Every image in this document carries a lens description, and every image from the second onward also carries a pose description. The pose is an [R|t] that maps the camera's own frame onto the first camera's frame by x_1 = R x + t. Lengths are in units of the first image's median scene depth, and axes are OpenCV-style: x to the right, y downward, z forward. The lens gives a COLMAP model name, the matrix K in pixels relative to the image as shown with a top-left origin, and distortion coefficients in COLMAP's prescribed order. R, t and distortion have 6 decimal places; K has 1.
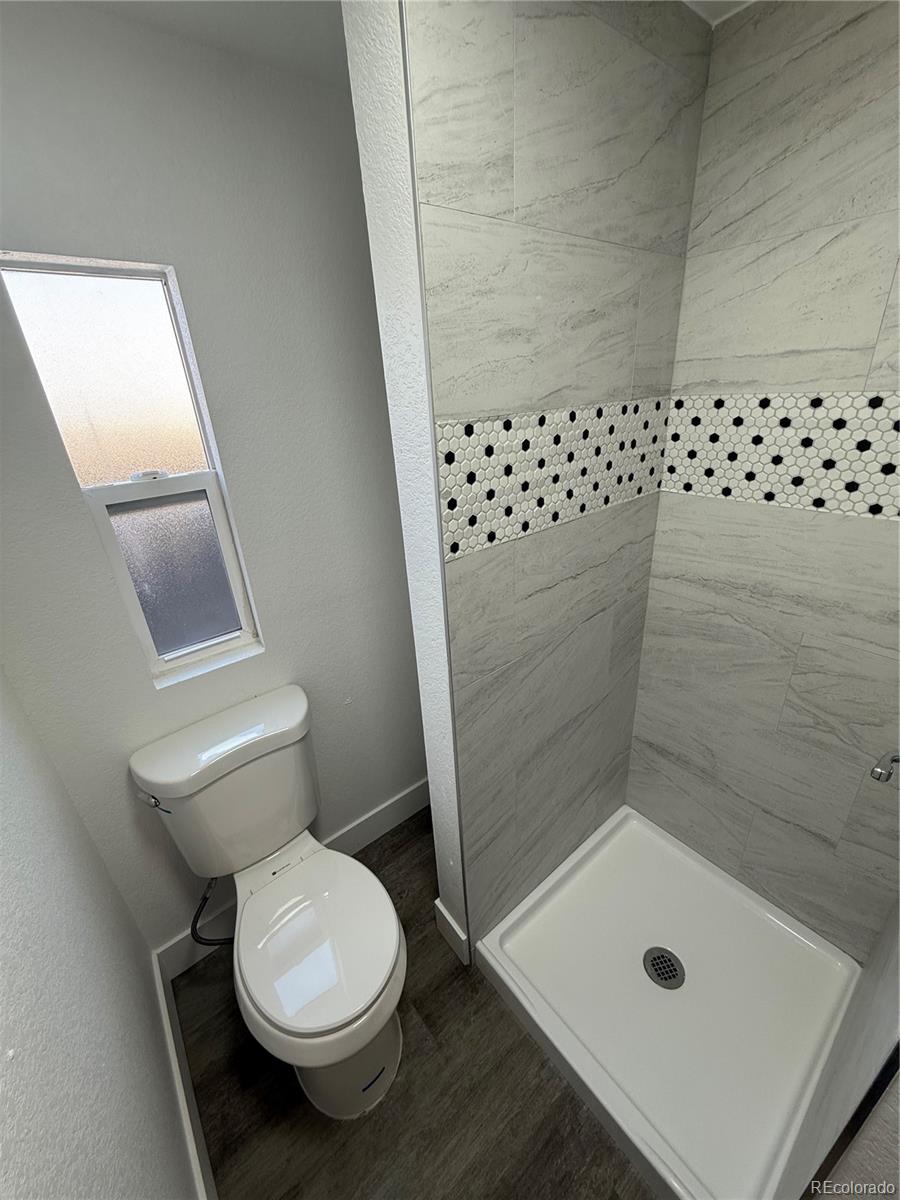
lens RADIAL K [[477.1, 0, 447.8], [0, 477.1, 595.4], [0, 0, 1]] dist [0.000657, 0.000041]
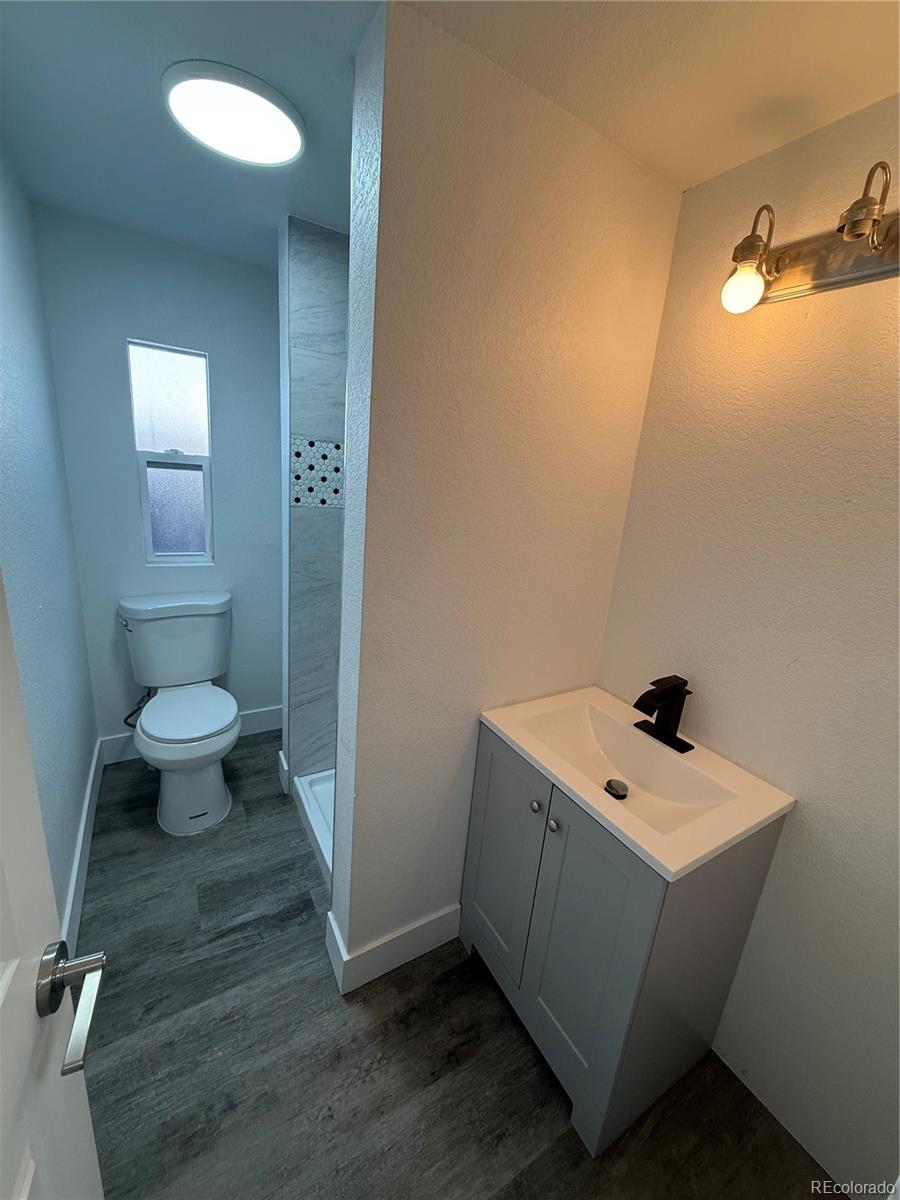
lens RADIAL K [[477.1, 0, 445.8], [0, 477.1, 592.7], [0, 0, 1]] dist [0.000657, 0.000041]
pose [[0.978526, 0.179785, -0.100817, 0.768054], [-0.193155, 0.970543, -0.144004, 0.381216], [0.071957, 0.160385, 0.984428, -0.732267]]
